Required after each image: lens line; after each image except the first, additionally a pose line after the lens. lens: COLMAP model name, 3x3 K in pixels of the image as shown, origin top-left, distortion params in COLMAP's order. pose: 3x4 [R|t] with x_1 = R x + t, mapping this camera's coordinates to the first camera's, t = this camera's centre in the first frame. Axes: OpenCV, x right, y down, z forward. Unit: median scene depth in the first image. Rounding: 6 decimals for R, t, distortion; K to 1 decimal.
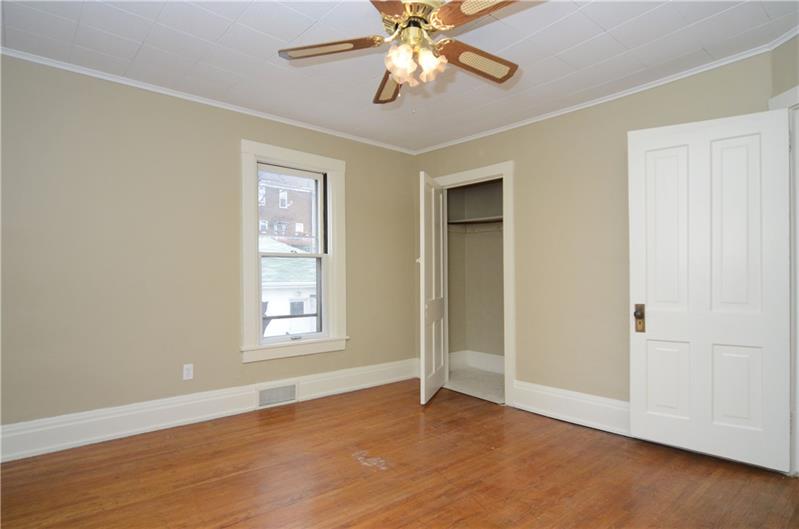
lens RADIAL K [[451.3, 0, 397.1], [0, 451.3, 278.0], [0, 0, 1]] dist [0.001115, 0.000102]
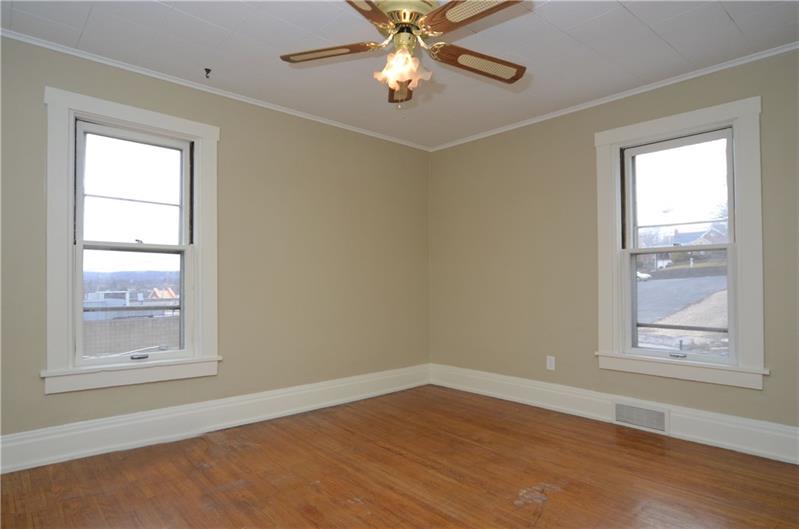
lens RADIAL K [[451.3, 0, 397.1], [0, 451.3, 278.0], [0, 0, 1]] dist [0.001115, 0.000102]
pose [[0.027628, -0.003736, -0.999611, 0.664555], [0.003621, 0.999987, -0.003638, 0.000170], [0.999612, -0.003519, 0.027641, 0.608229]]
